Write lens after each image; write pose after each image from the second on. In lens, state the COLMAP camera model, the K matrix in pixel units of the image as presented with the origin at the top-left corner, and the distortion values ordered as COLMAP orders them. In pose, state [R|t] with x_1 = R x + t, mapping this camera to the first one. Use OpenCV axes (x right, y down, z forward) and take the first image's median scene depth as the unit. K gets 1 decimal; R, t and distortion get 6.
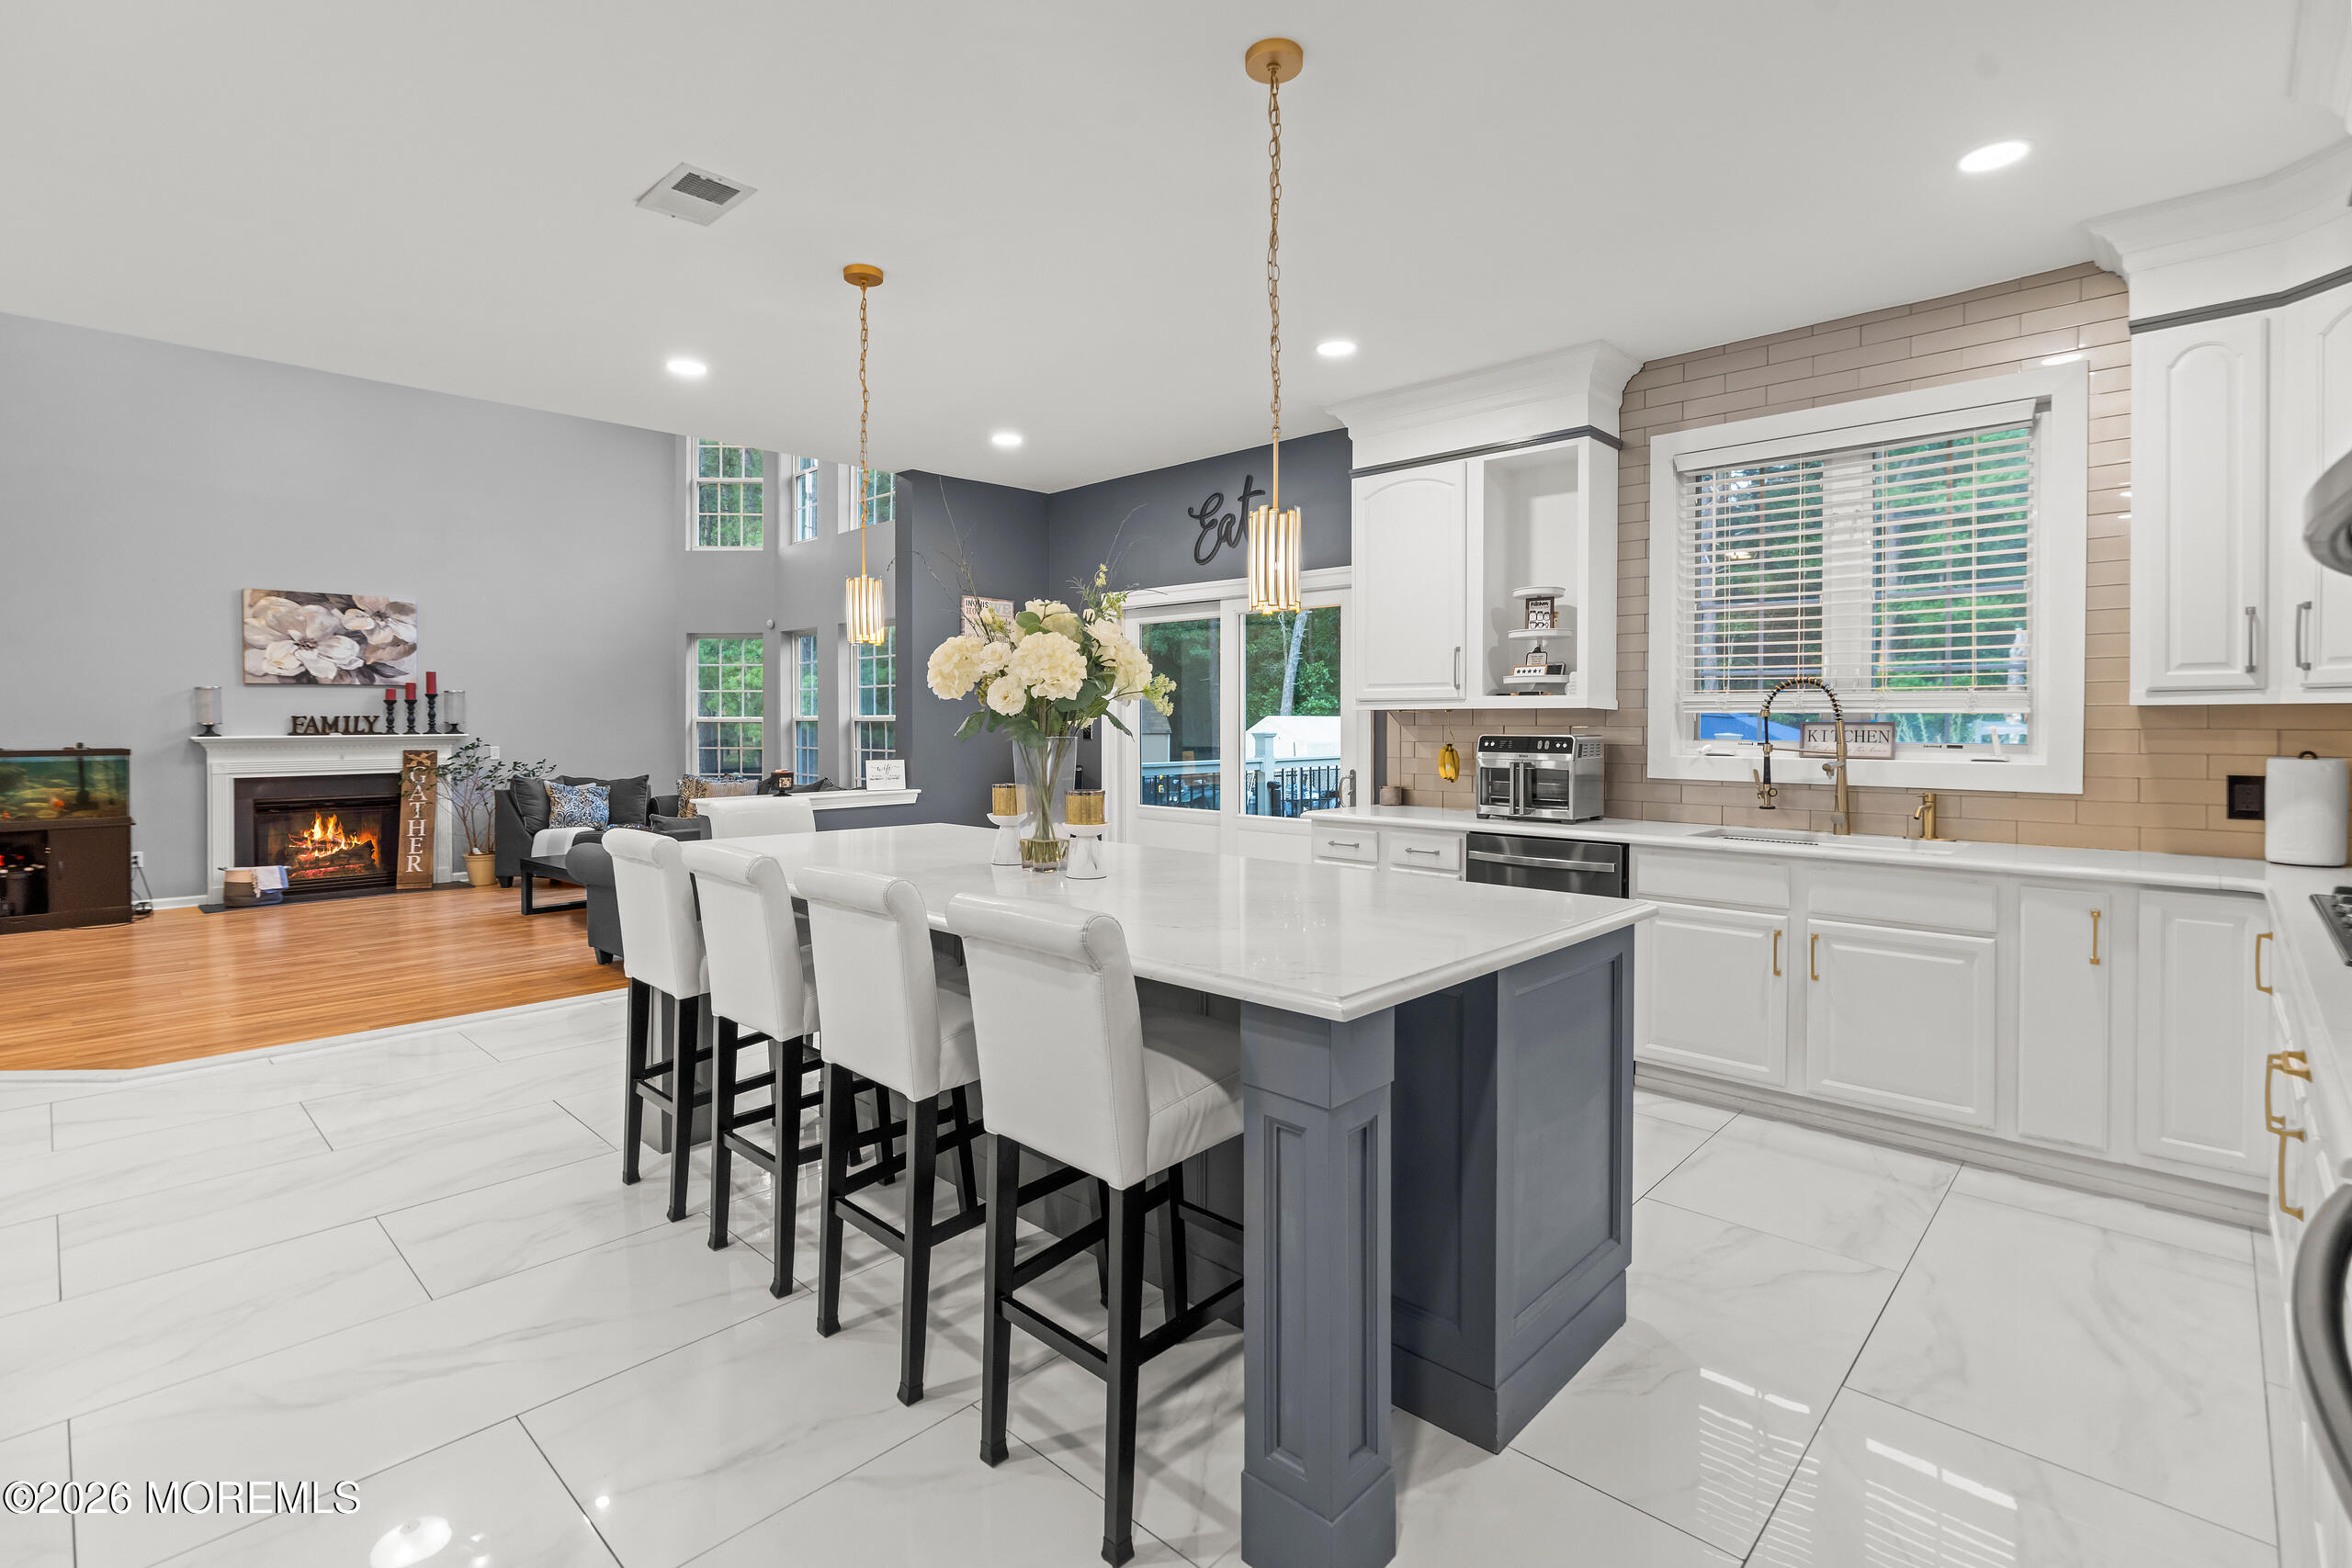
lens RADIAL K [[1086.3, 0, 1163.0], [0, 1086.3, 747.5], [0, 0, 1]] dist [-0.008868, 0.004392]
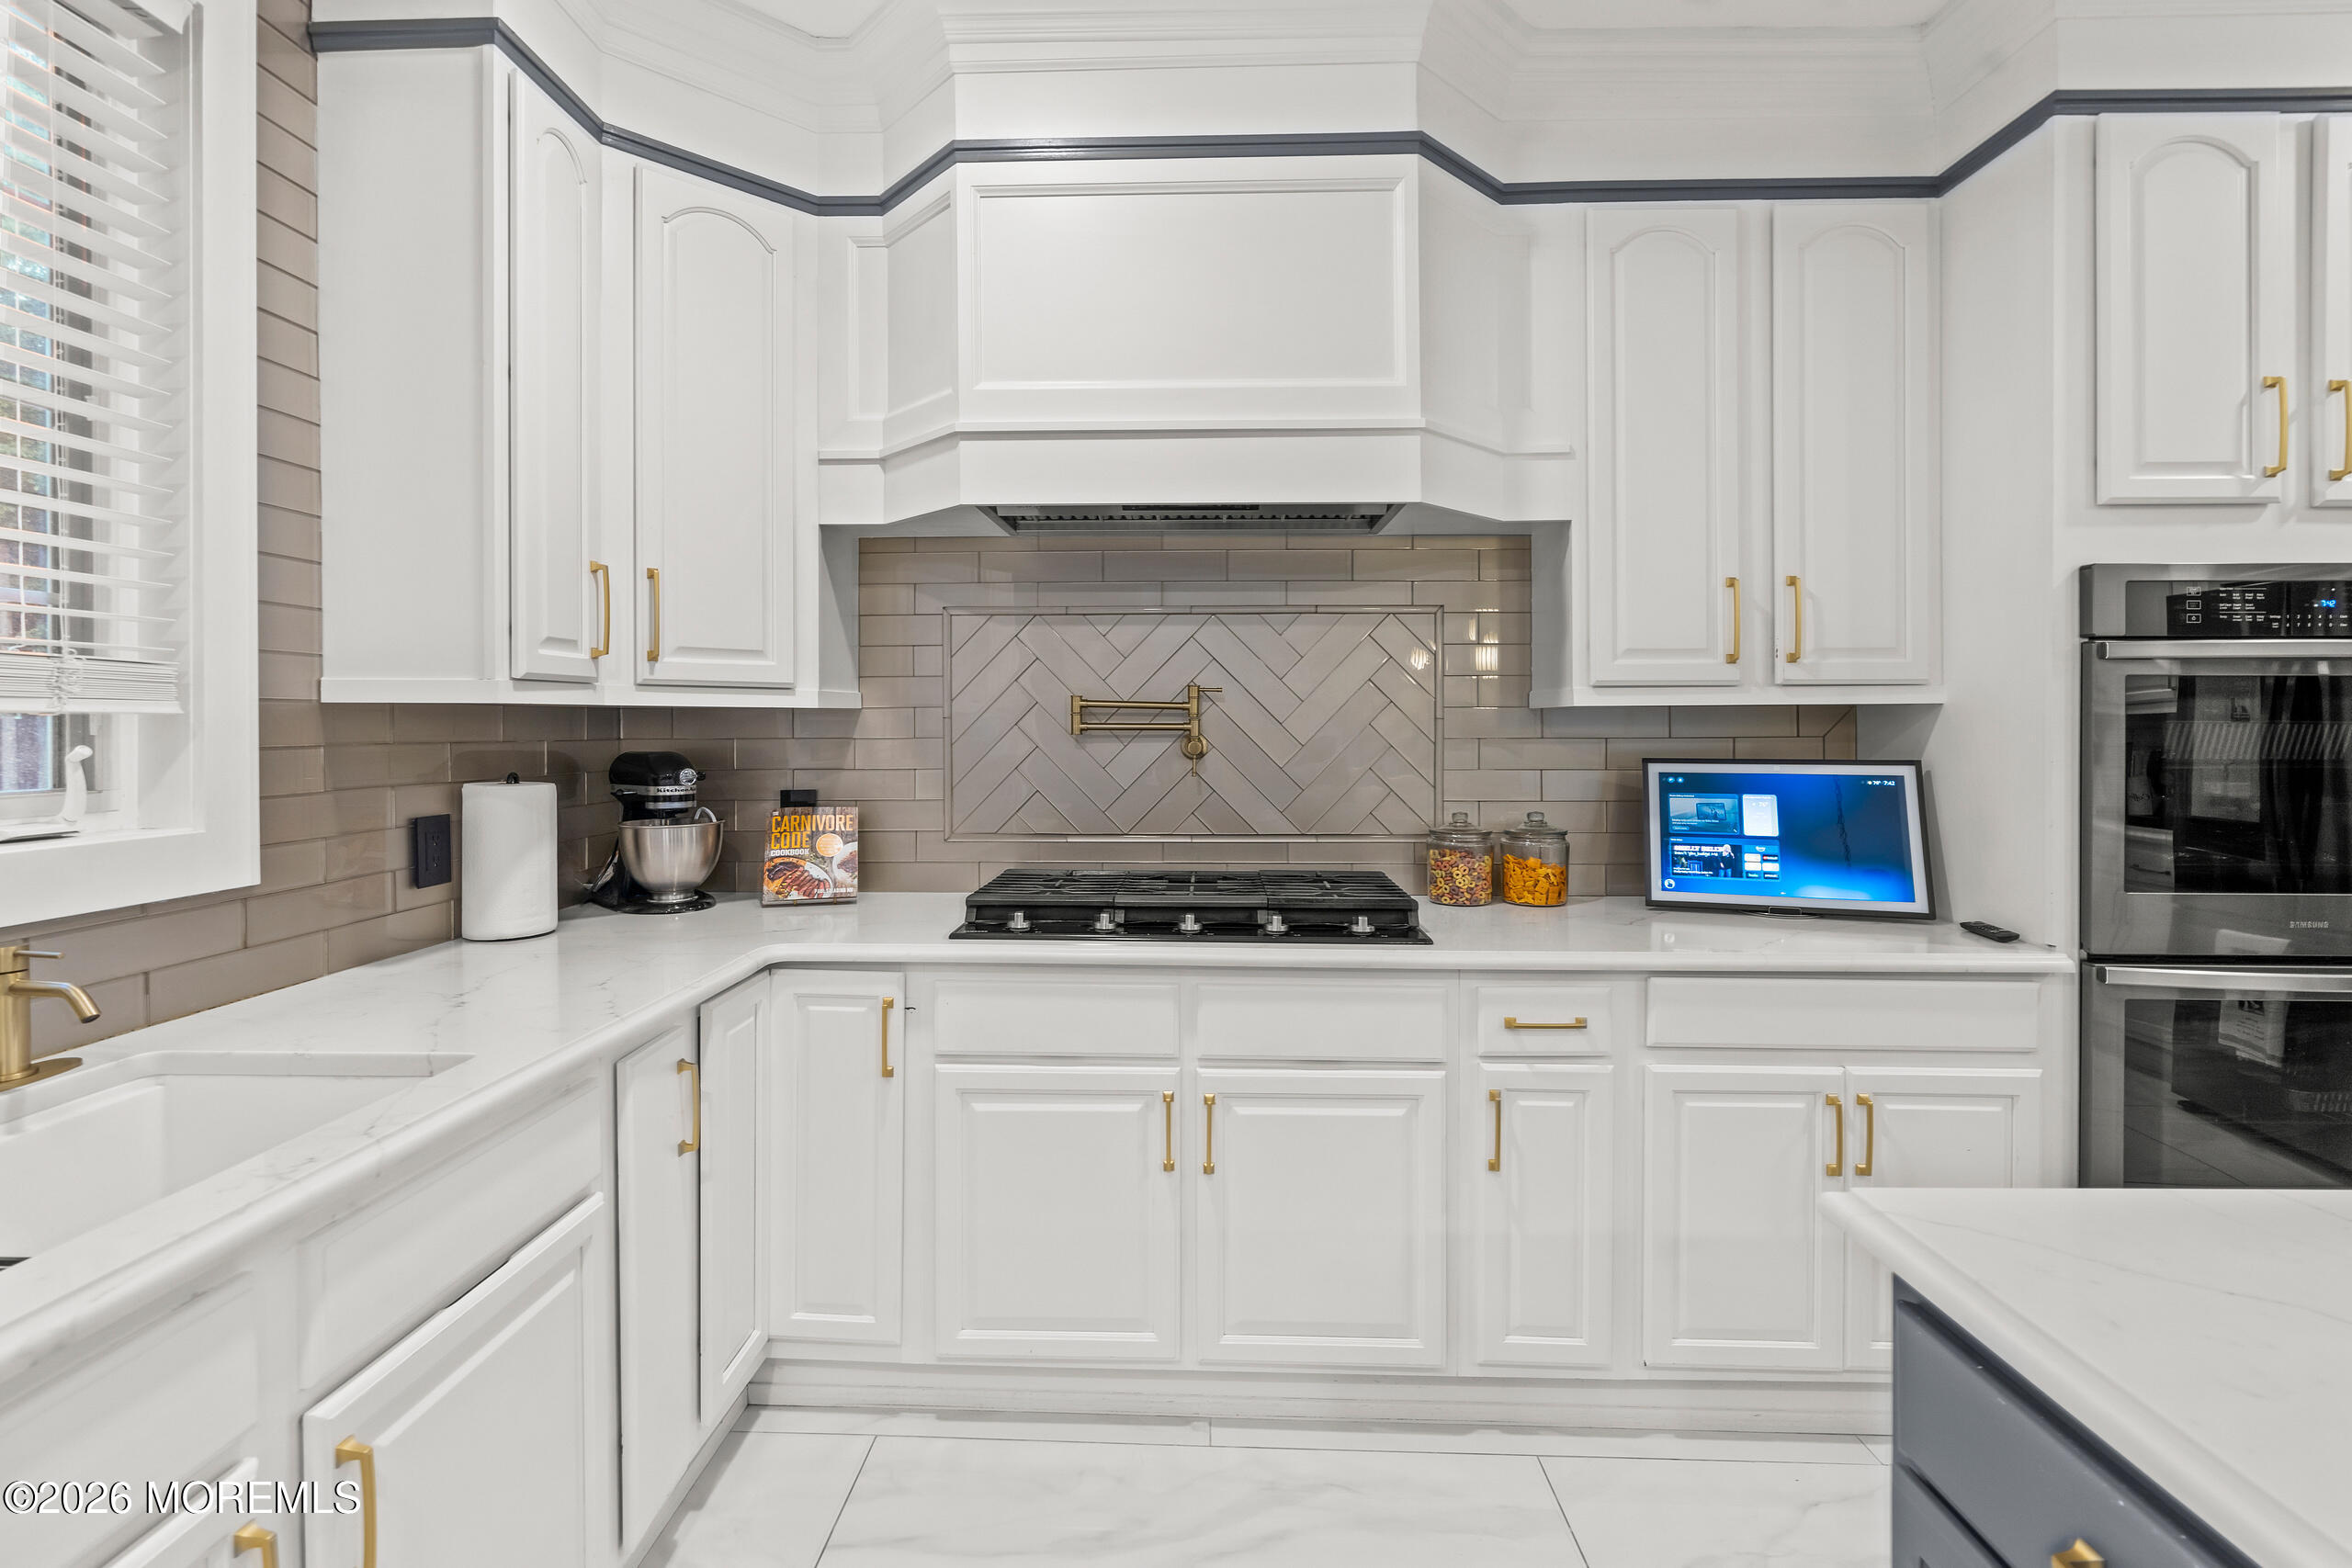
lens RADIAL K [[1086.3, 0, 1167.9], [0, 1086.3, 728.4], [0, 0, 1]] dist [-0.008868, 0.004392]
pose [[-0.665518, -0.003957, 0.746371, 0.176725], [0.019369, 0.999558, 0.022570, -0.022991], [-0.746130, 0.029477, -0.665147, 0.806625]]
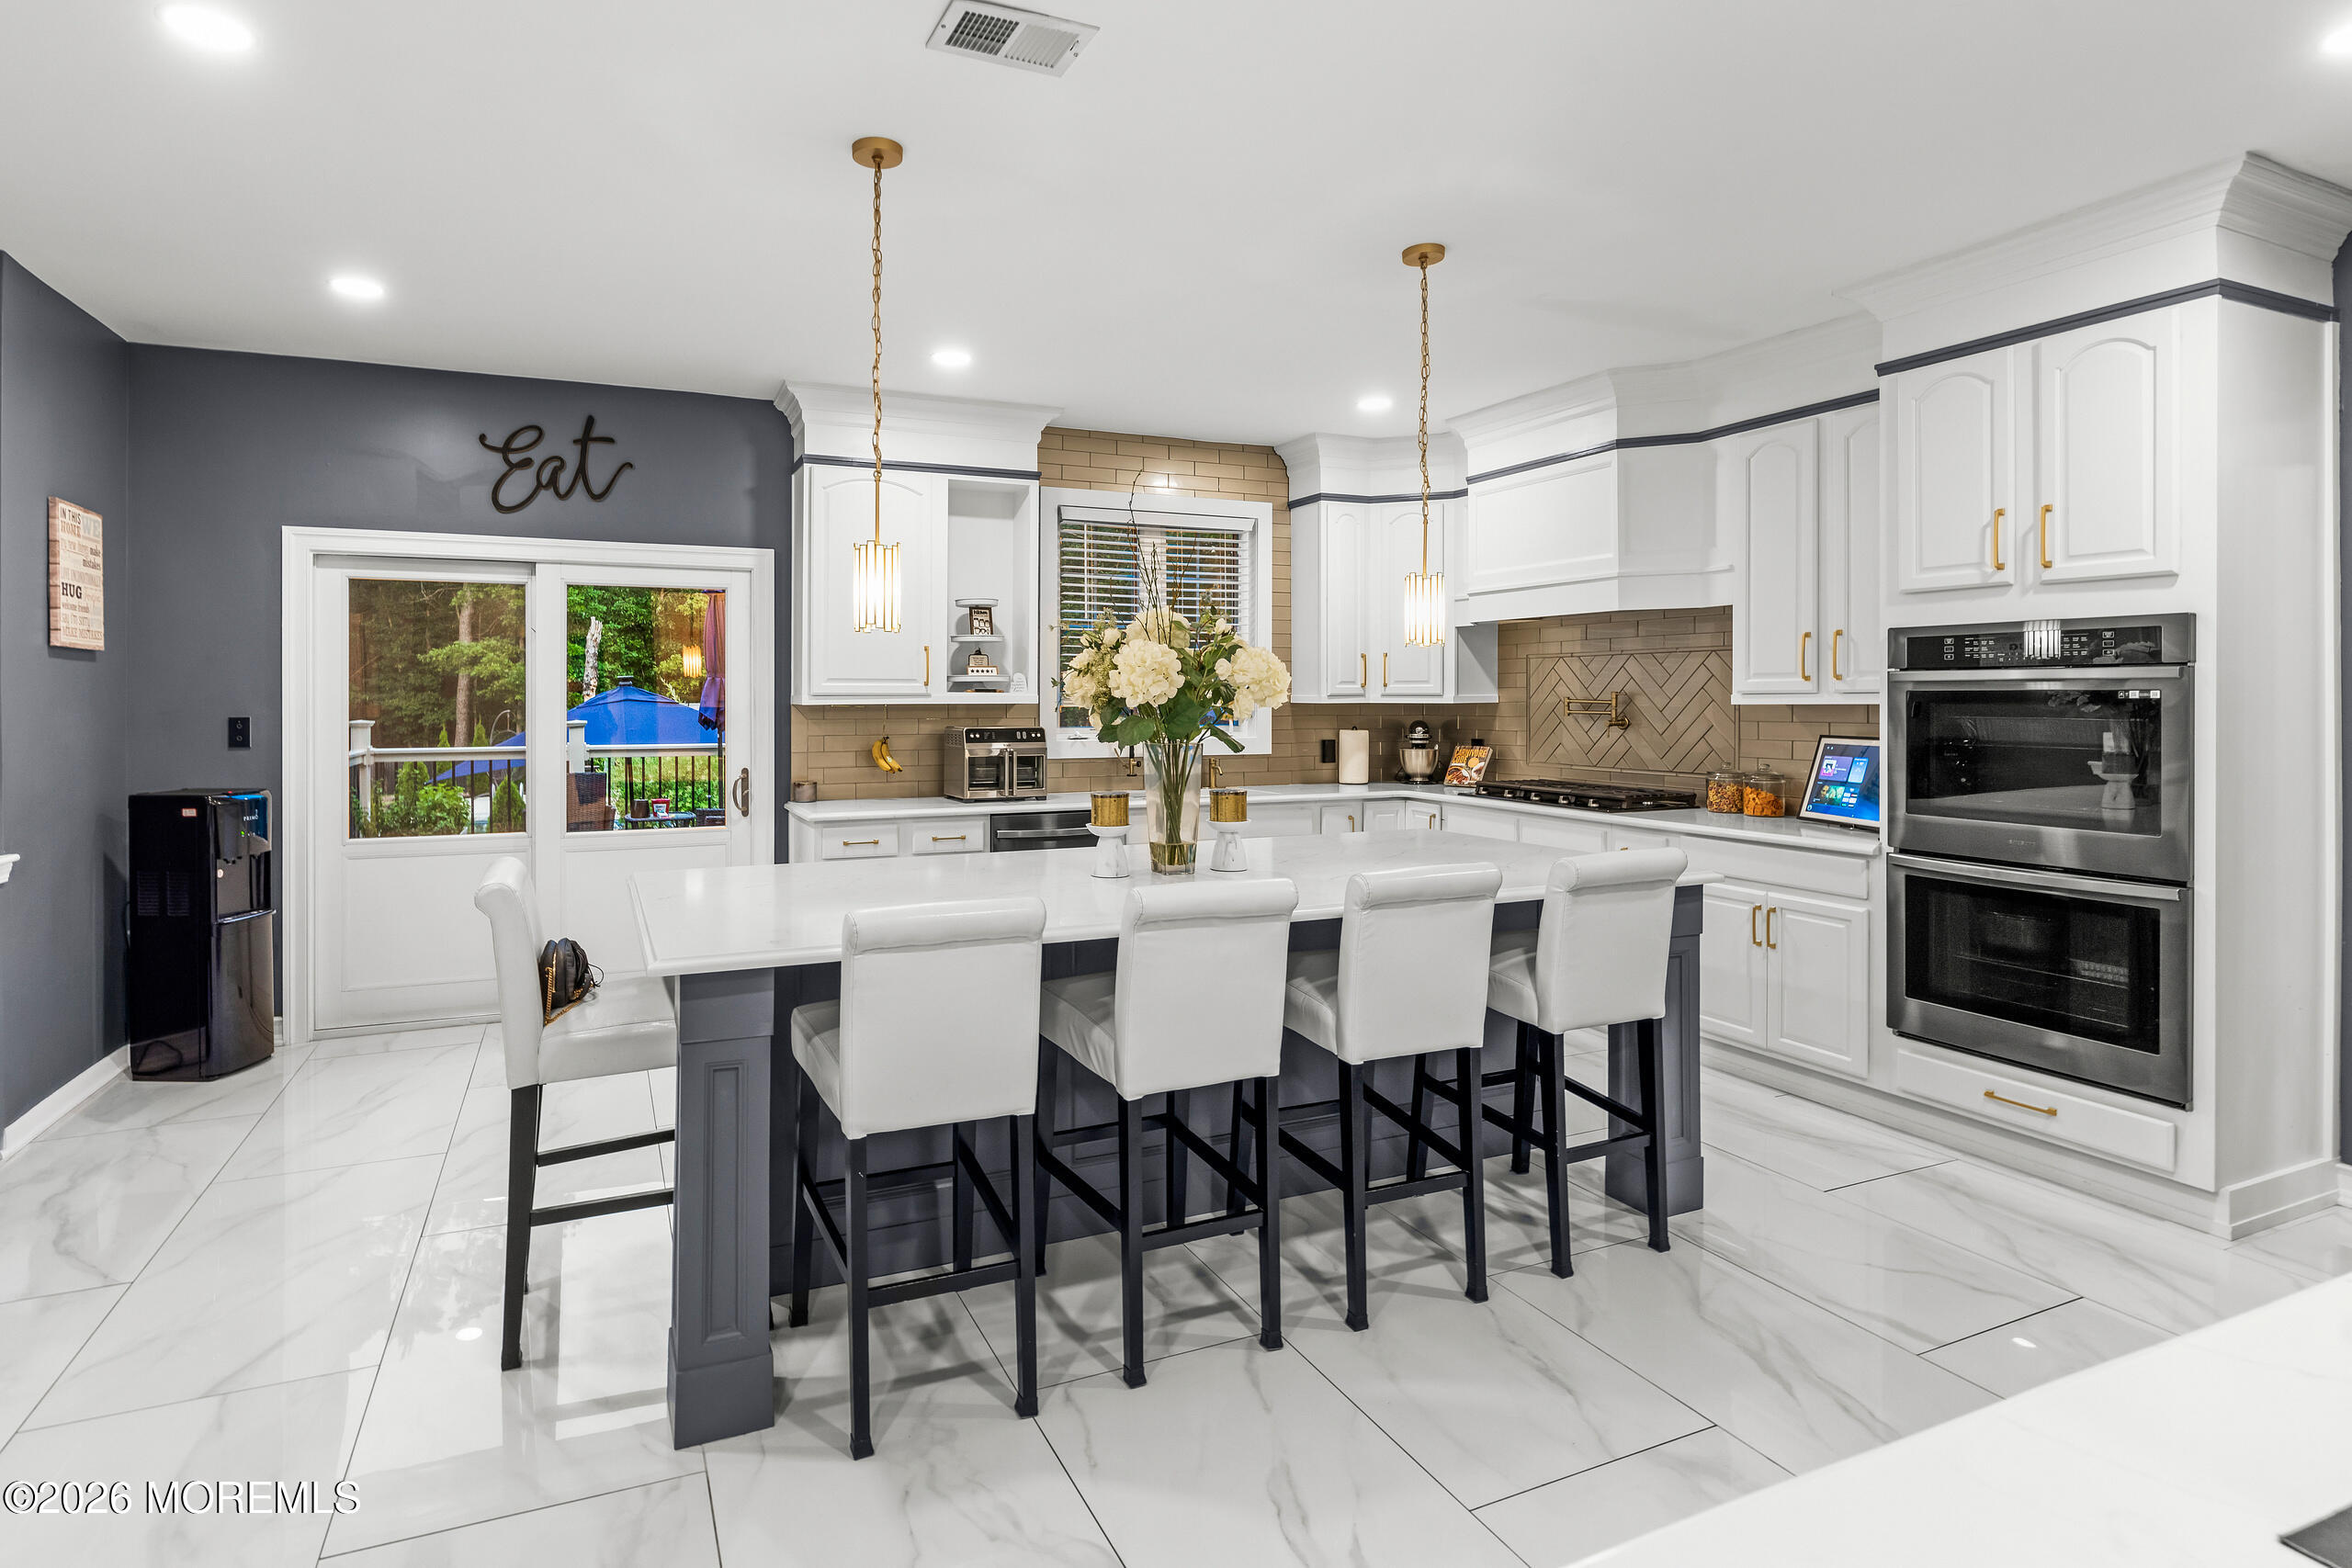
lens RADIAL K [[1167.1, 0, 1078.5], [0, 1167.1, 700.3], [0, 0, 1]] dist [0.003423, 0.000529]
pose [[0.400955, -0.003099, 0.916093, -0.773812], [0.024541, 0.999672, -0.007359, -0.028639], [-0.915769, 0.025432, 0.400899, 0.424521]]
